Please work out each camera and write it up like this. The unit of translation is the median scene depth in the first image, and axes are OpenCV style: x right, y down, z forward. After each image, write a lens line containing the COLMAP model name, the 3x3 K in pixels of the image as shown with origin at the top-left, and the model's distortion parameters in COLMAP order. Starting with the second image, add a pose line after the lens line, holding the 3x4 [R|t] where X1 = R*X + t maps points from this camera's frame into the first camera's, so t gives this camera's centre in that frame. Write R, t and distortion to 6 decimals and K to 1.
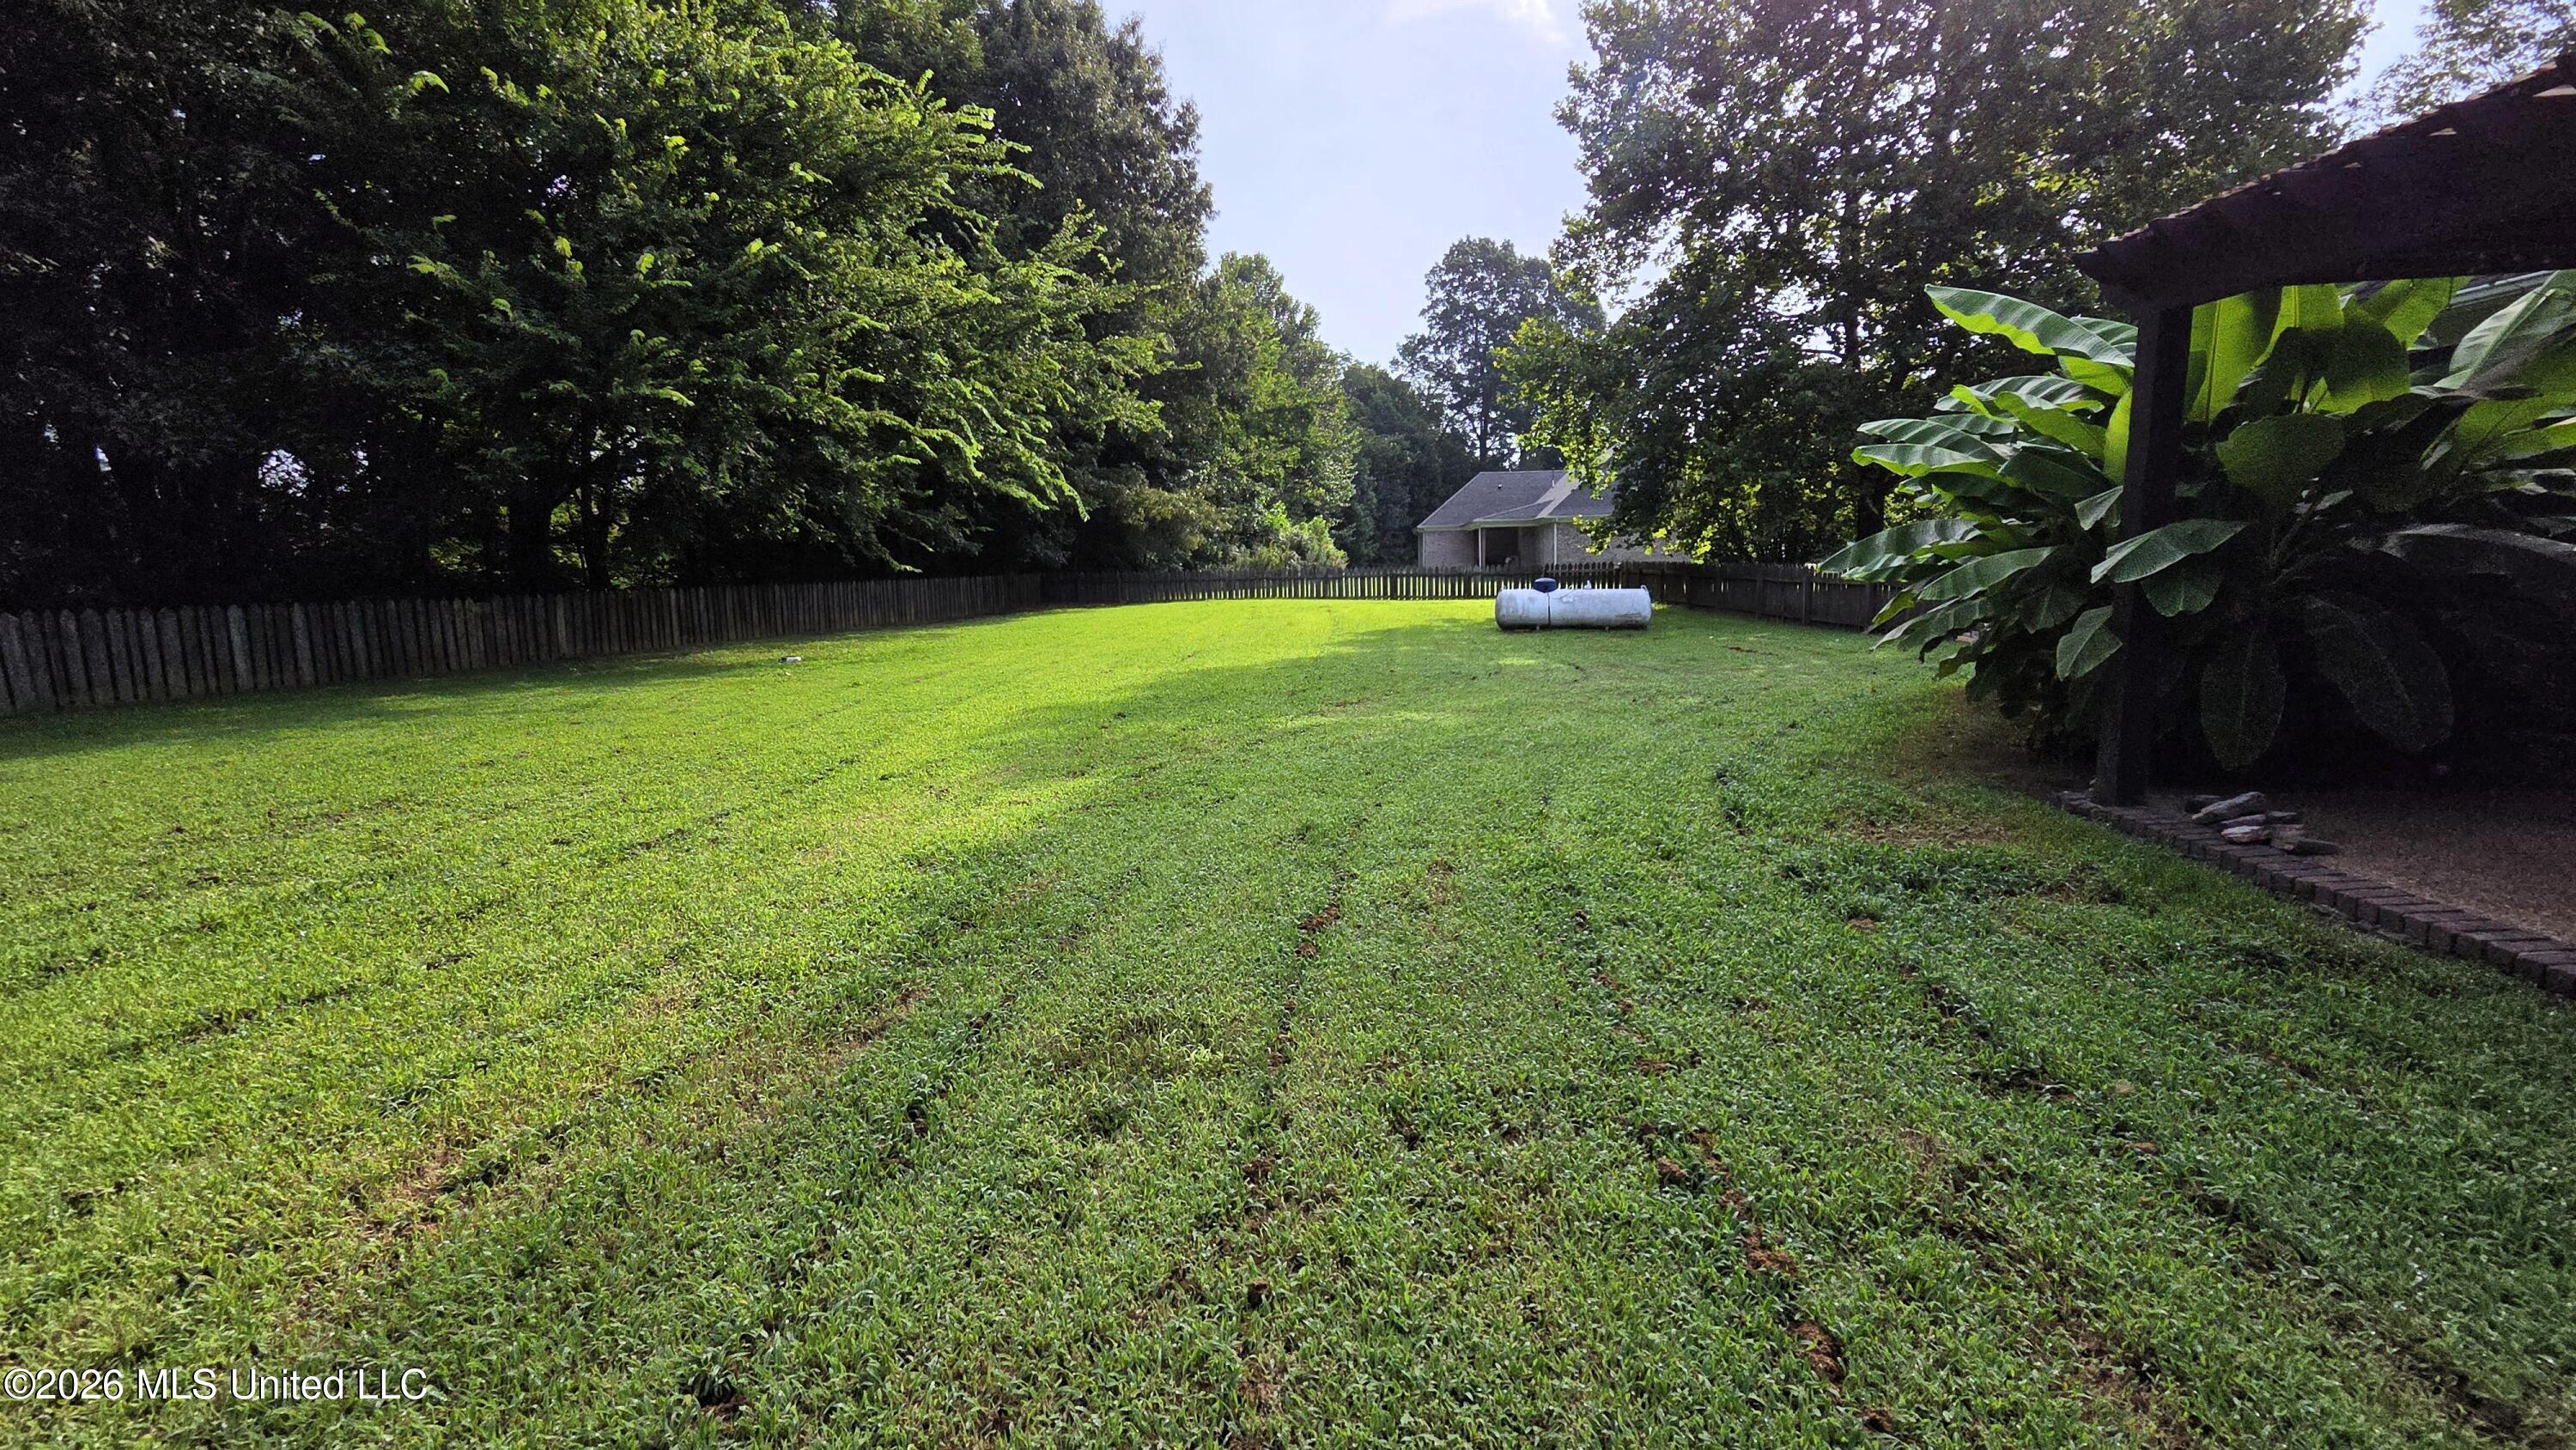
lens RADIAL K [[1053.8, 0, 1271.0], [0, 1053.8, 704.2], [0, 0, 1]] dist [-0.002059, 0.000596]
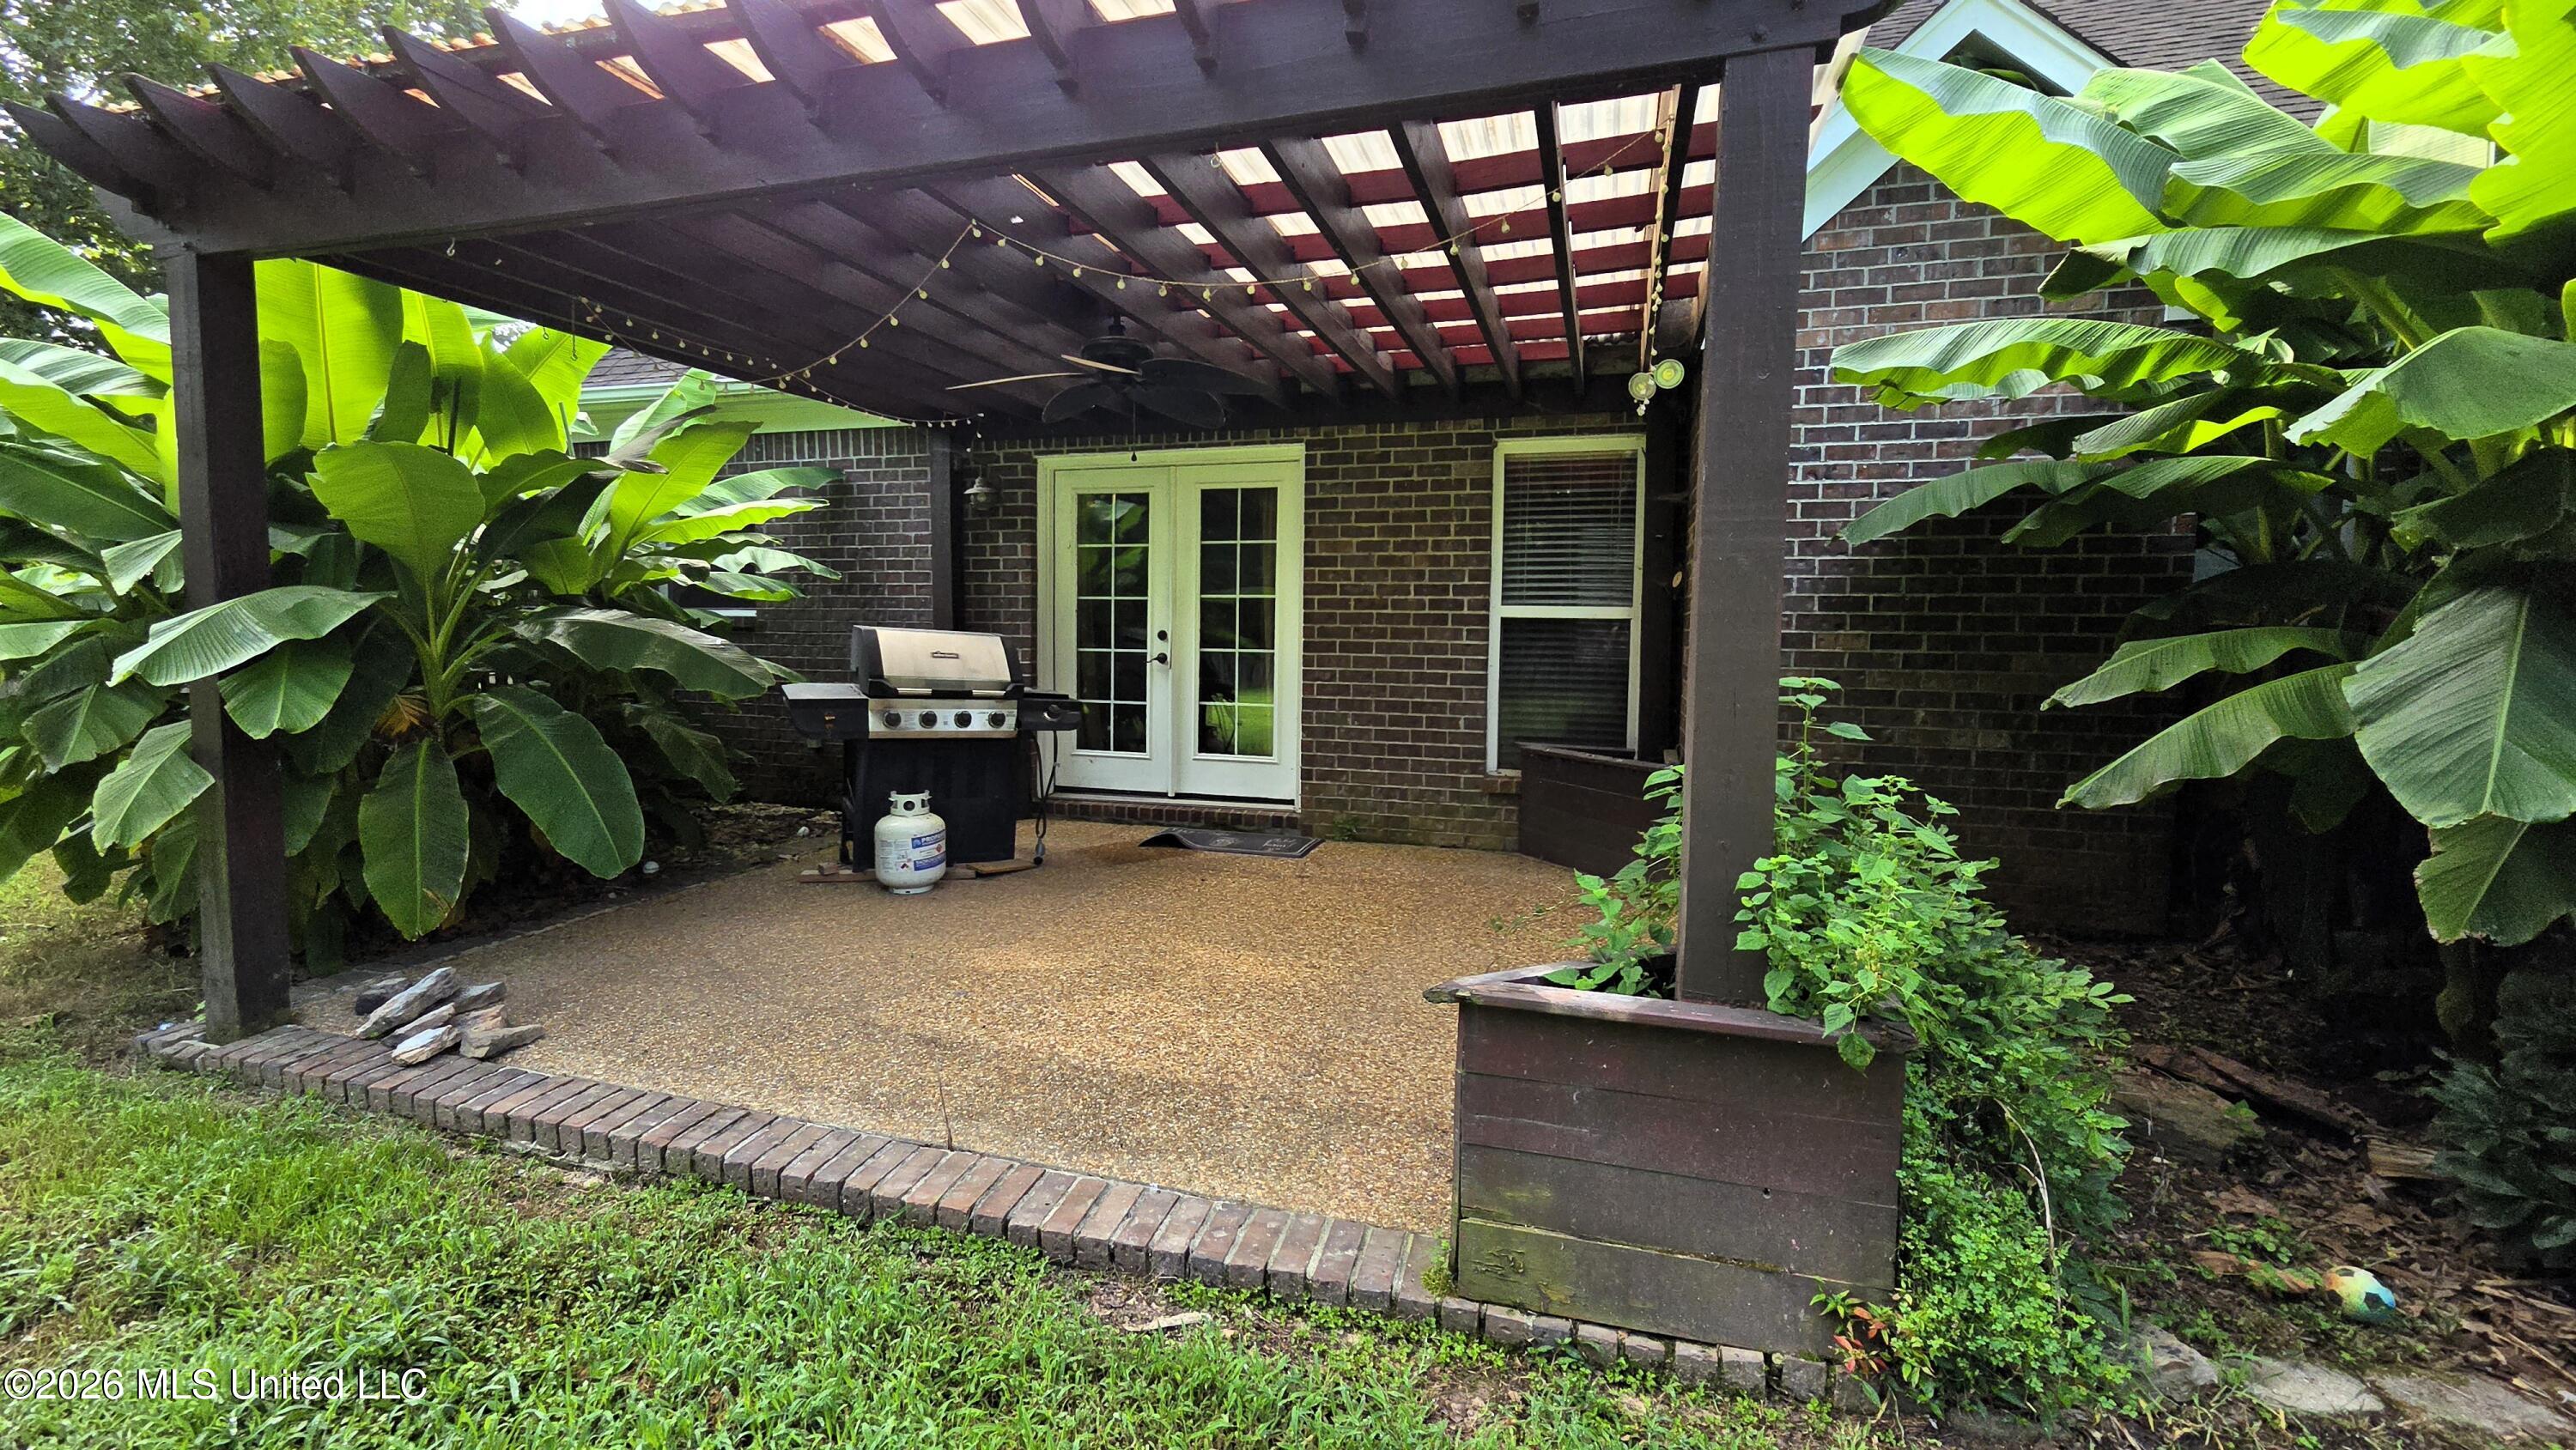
lens RADIAL K [[1053.8, 0, 1270.8], [0, 1053.8, 717.0], [0, 0, 1]] dist [-0.002059, 0.000596]
pose [[0.210640, -0.054012, 0.976071, 0.346445], [0.114286, 0.992986, 0.030284, -0.043288], [-0.970860, 0.105172, 0.215335, 0.265408]]
